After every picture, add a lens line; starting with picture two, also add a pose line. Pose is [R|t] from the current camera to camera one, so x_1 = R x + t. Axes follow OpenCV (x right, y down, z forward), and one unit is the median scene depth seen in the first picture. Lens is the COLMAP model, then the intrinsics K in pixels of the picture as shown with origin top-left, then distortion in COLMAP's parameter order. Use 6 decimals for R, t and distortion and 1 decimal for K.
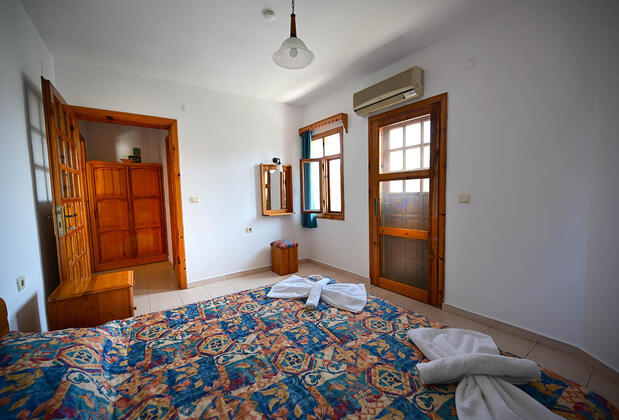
lens RADIAL K [[246.0, 0, 309.5], [0, 246.0, 210.0], [0, 0, 1]] dist [0.000085, -0.000021]
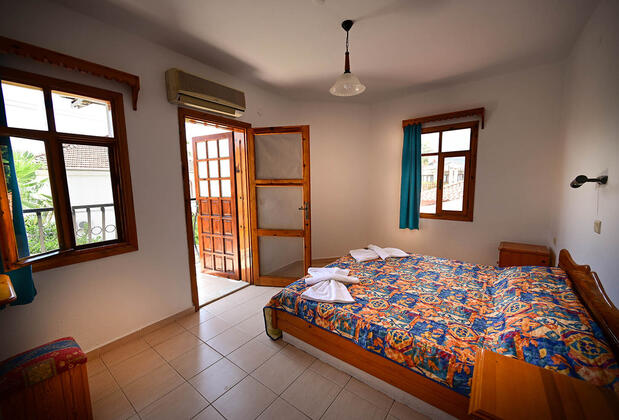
lens RADIAL K [[246.0, 0, 309.5], [0, 246.0, 210.0], [0, 0, 1]] dist [0.000085, -0.000021]
pose [[-0.294399, -0.080188, 0.952312, -1.259444], [0.093612, 0.989262, 0.112239, -0.195256], [-0.951087, 0.122191, -0.283732, 1.664566]]
